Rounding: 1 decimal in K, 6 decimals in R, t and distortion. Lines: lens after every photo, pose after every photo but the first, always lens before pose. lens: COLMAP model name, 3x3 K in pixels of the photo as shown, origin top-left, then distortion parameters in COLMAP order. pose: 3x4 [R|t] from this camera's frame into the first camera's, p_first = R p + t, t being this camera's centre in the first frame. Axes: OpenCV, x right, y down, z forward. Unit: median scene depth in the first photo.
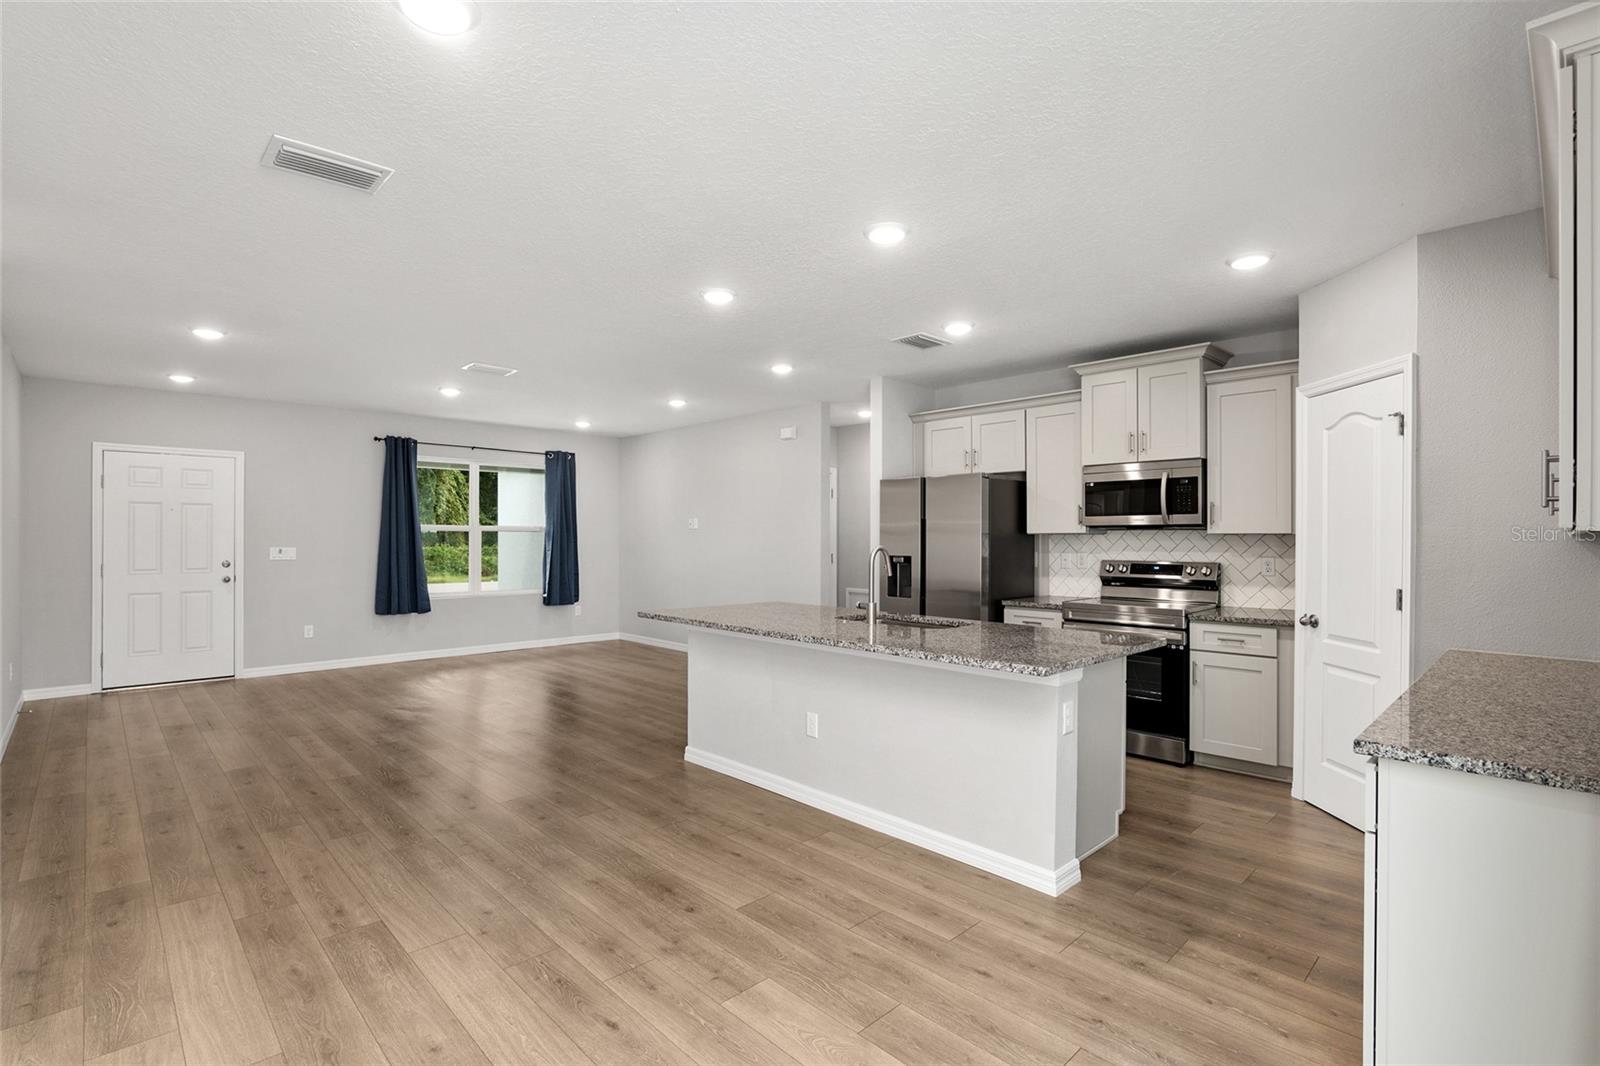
lens RADIAL K [[752.5, 0, 803.3], [0, 752.5, 535.2], [0, 0, 1]] dist [-0.014118, 0.000172]
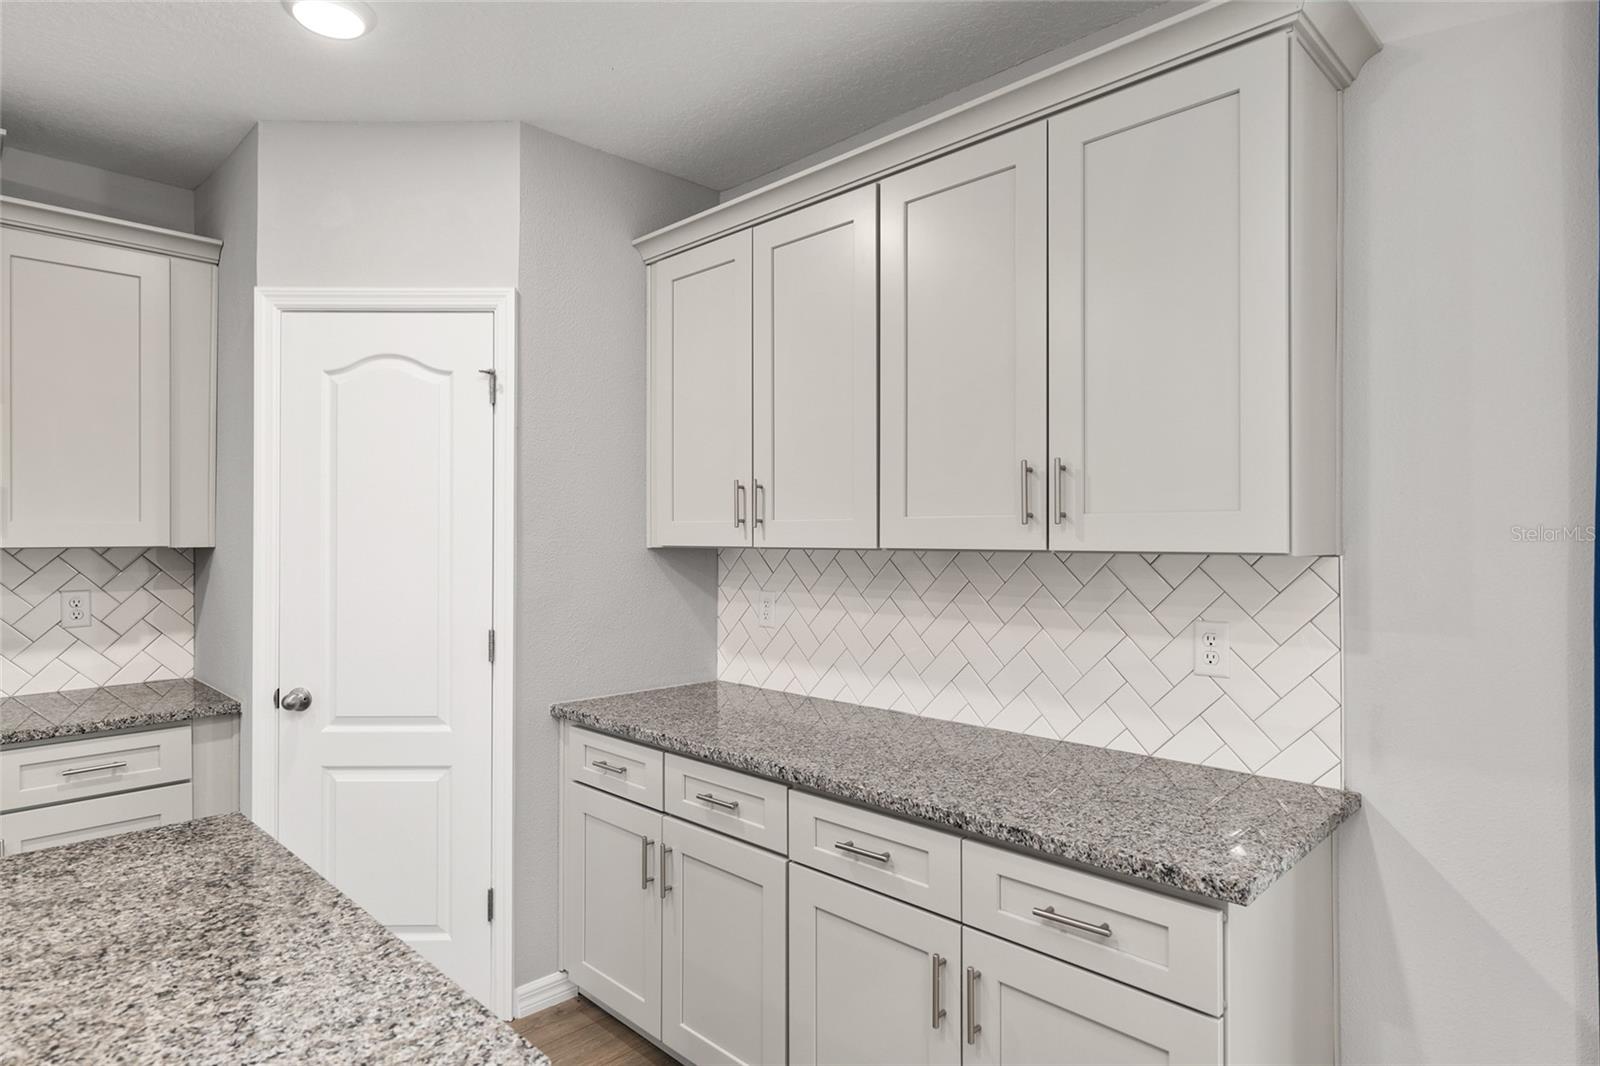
lens RADIAL K [[874.8, 0, 800.0], [0, 874.8, 533.0], [0, 0, 1]] dist [-0.000487, 0.001617]
pose [[-0.018565, 0.000894, 0.999827, -0.001283], [0.000800, 0.999999, -0.000880, -0.009509], [-0.999827, 0.000784, -0.018566, 0.463307]]
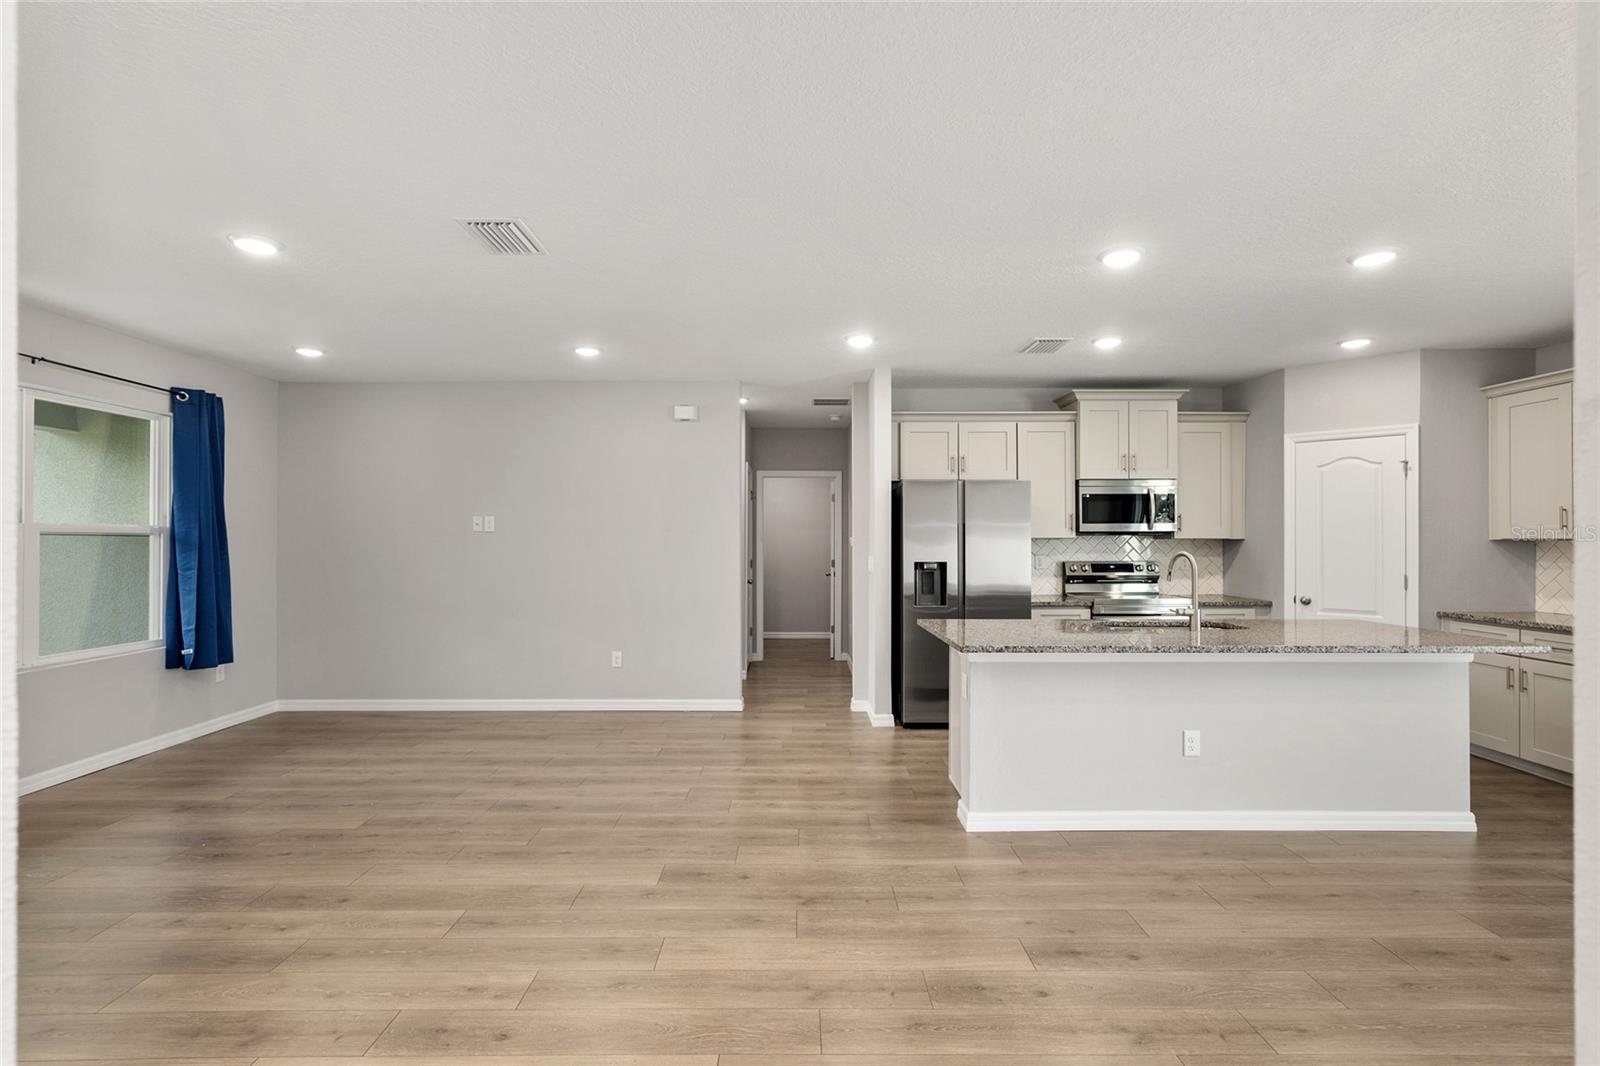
lens RADIAL K [[742.3, 0, 802.9], [0, 742.3, 534.2], [0, 0, 1]] dist [0.000651, 0.000994]
pose [[0.691597, 0.002771, 0.722278, -0.741089], [0.000551, 0.999990, -0.004364, -0.004076], [-0.722283, 0.003416, 0.691589, 0.528931]]
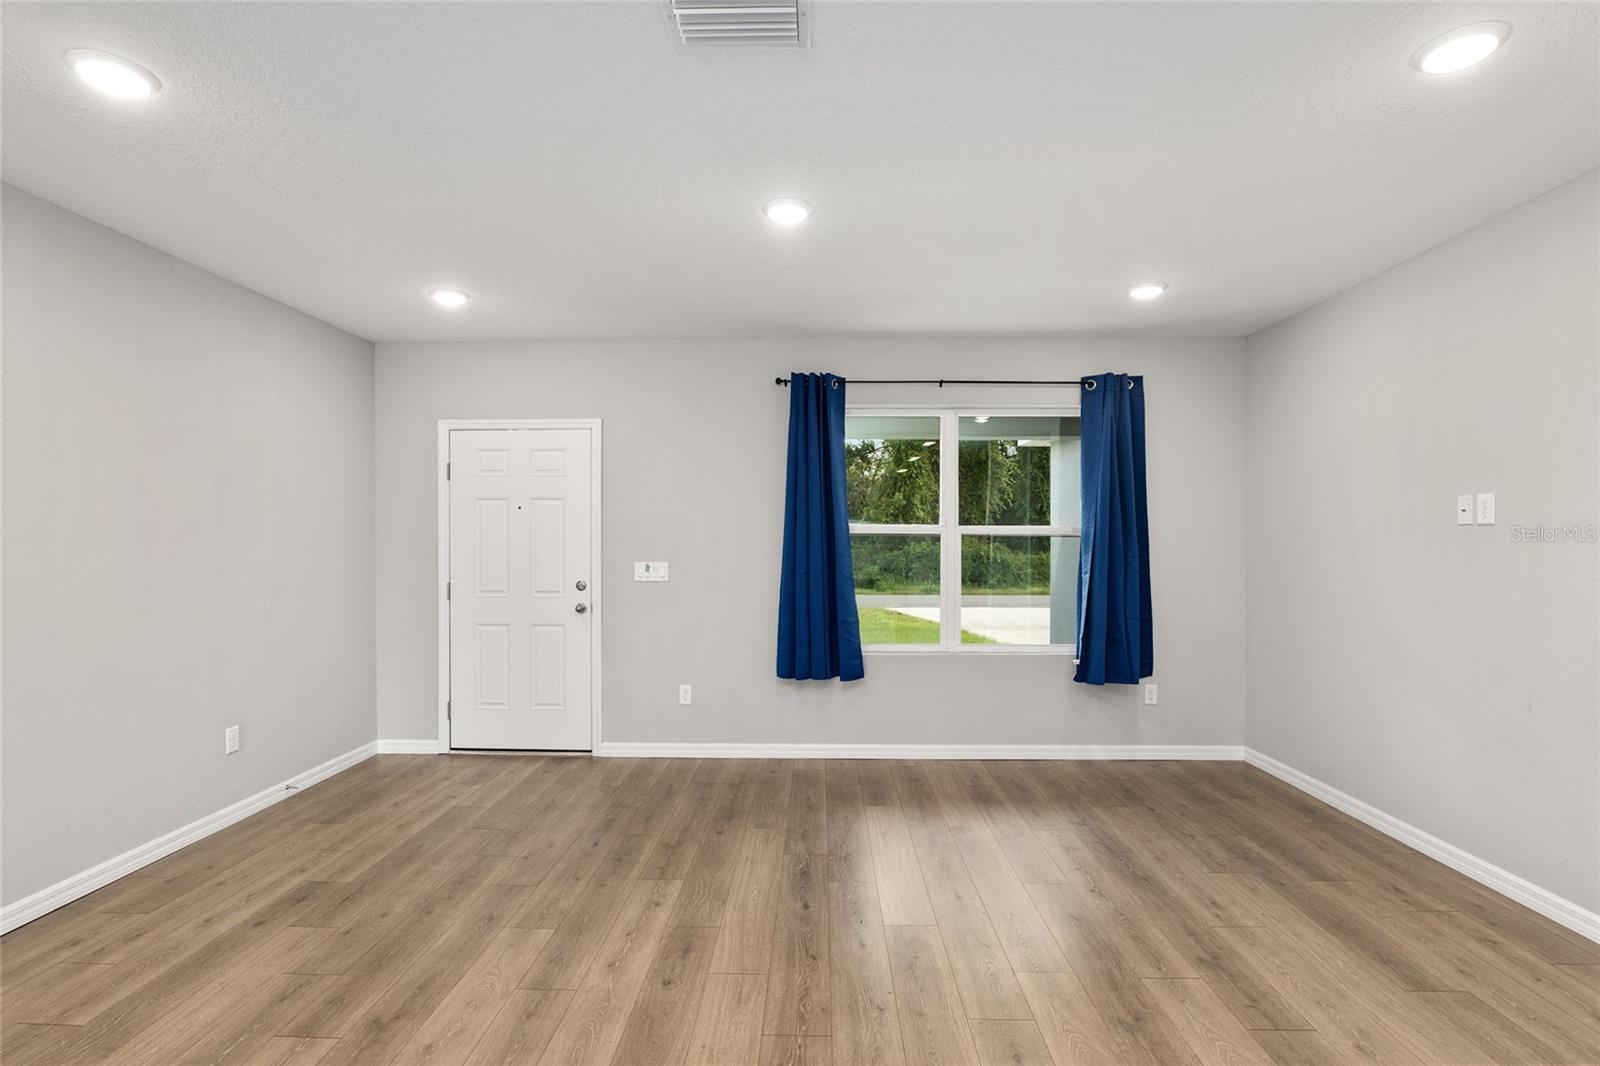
lens RADIAL K [[749.9, 0, 792.9], [0, 749.9, 542.9], [0, 0, 1]] dist [-0.019053, 0.000159]
pose [[0.693513, -0.000090, -0.720444, -0.200375], [0.003563, 0.999988, 0.003306, -0.002576], [0.720435, -0.004860, 0.693505, 0.900185]]
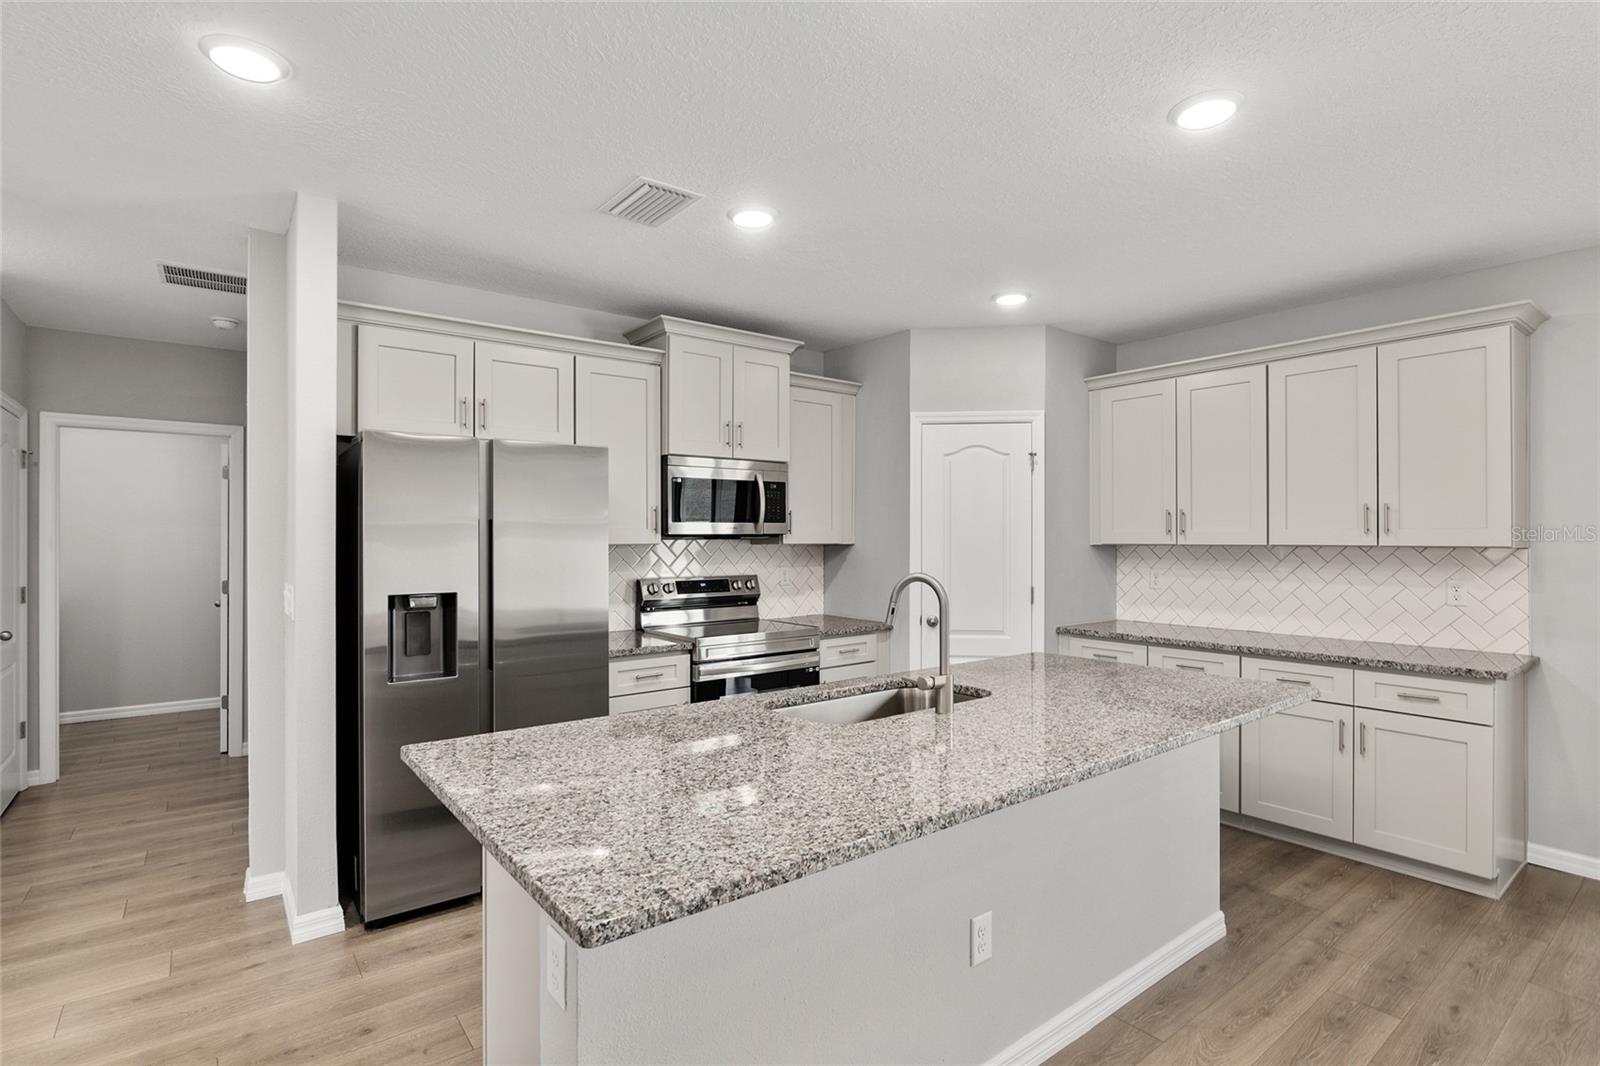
lens RADIAL K [[772.5, 0, 800.0], [0, 772.5, 533.0], [0, 0, 1]] dist [-0.016206, 0.001476]
pose [[0.111826, 0.003308, 0.993722, -0.380023], [0.000330, 0.999994, -0.003366, -0.011442], [-0.993728, 0.000704, 0.111825, 0.792305]]
